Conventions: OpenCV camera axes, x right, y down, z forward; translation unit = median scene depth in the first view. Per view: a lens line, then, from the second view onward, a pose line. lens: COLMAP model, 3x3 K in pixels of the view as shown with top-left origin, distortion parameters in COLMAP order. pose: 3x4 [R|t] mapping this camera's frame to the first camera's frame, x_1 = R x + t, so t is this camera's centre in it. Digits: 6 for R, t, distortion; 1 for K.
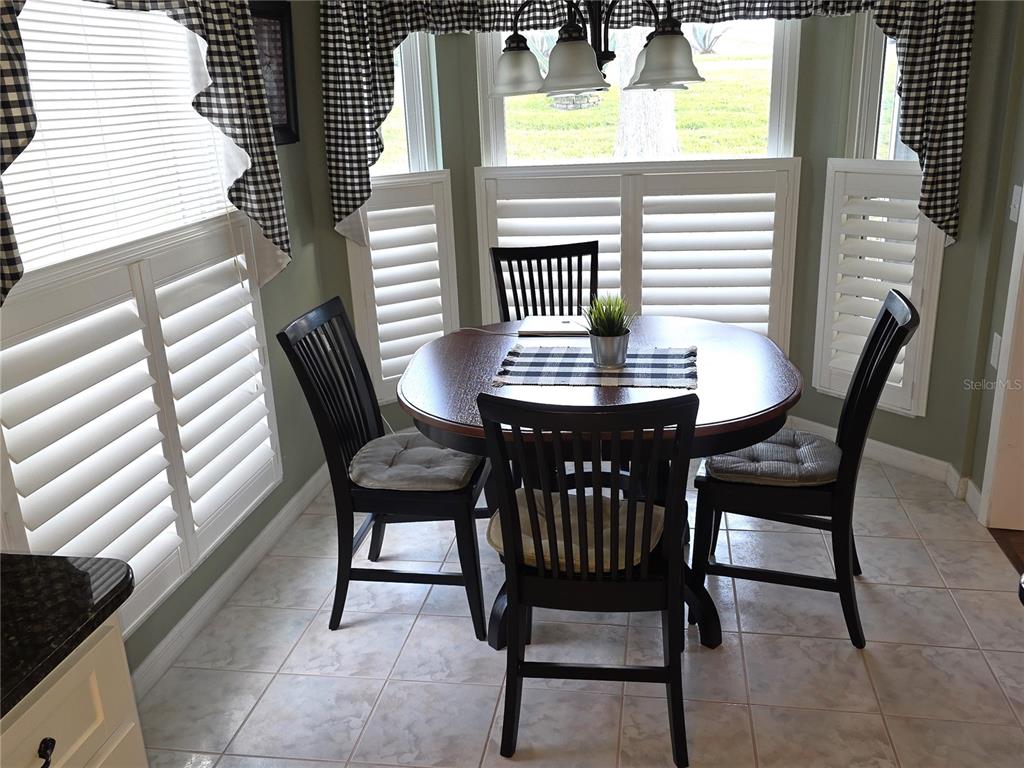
lens RADIAL K [[883.9, 0, 514.2], [0, 883.9, 383.5], [0, 0, 1]] dist [0.048045, -0.011032]
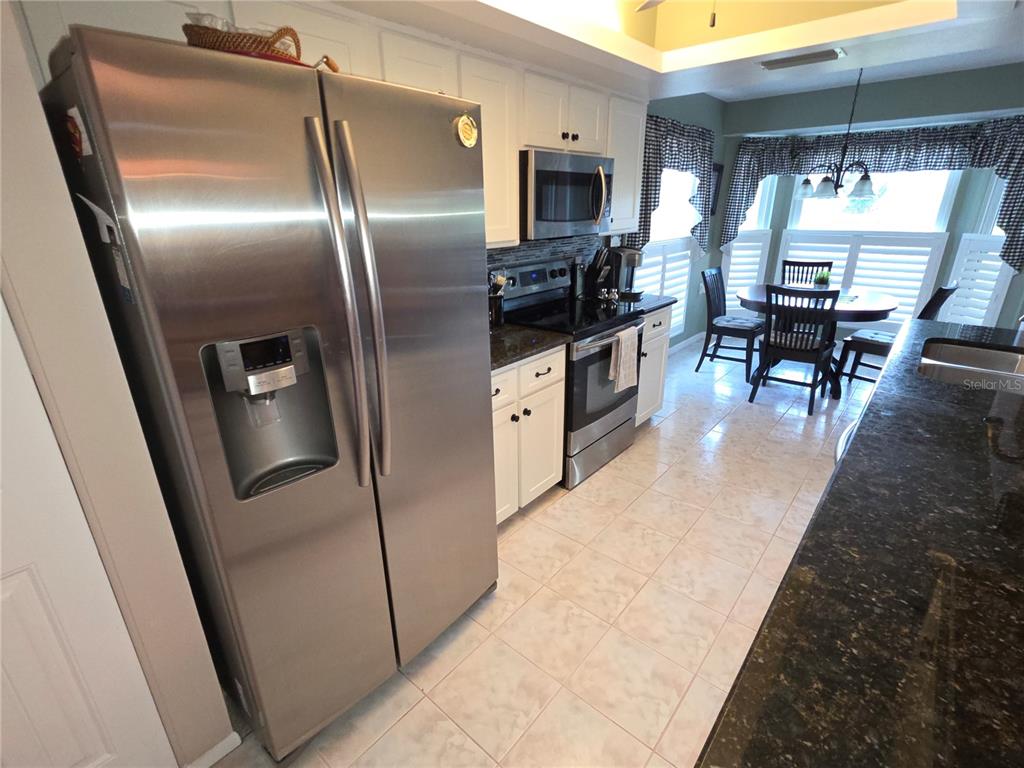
lens RADIAL K [[487.2, 0, 508.1], [0, 487.2, 386.0], [0, 0, 1]] dist [0.003331, -0.001382]
pose [[0.851946, 0.209200, -0.480025, 0.055862], [-0.186148, 0.977842, 0.095778, 0.240257], [0.489426, 0.007758, 0.872011, -0.685981]]
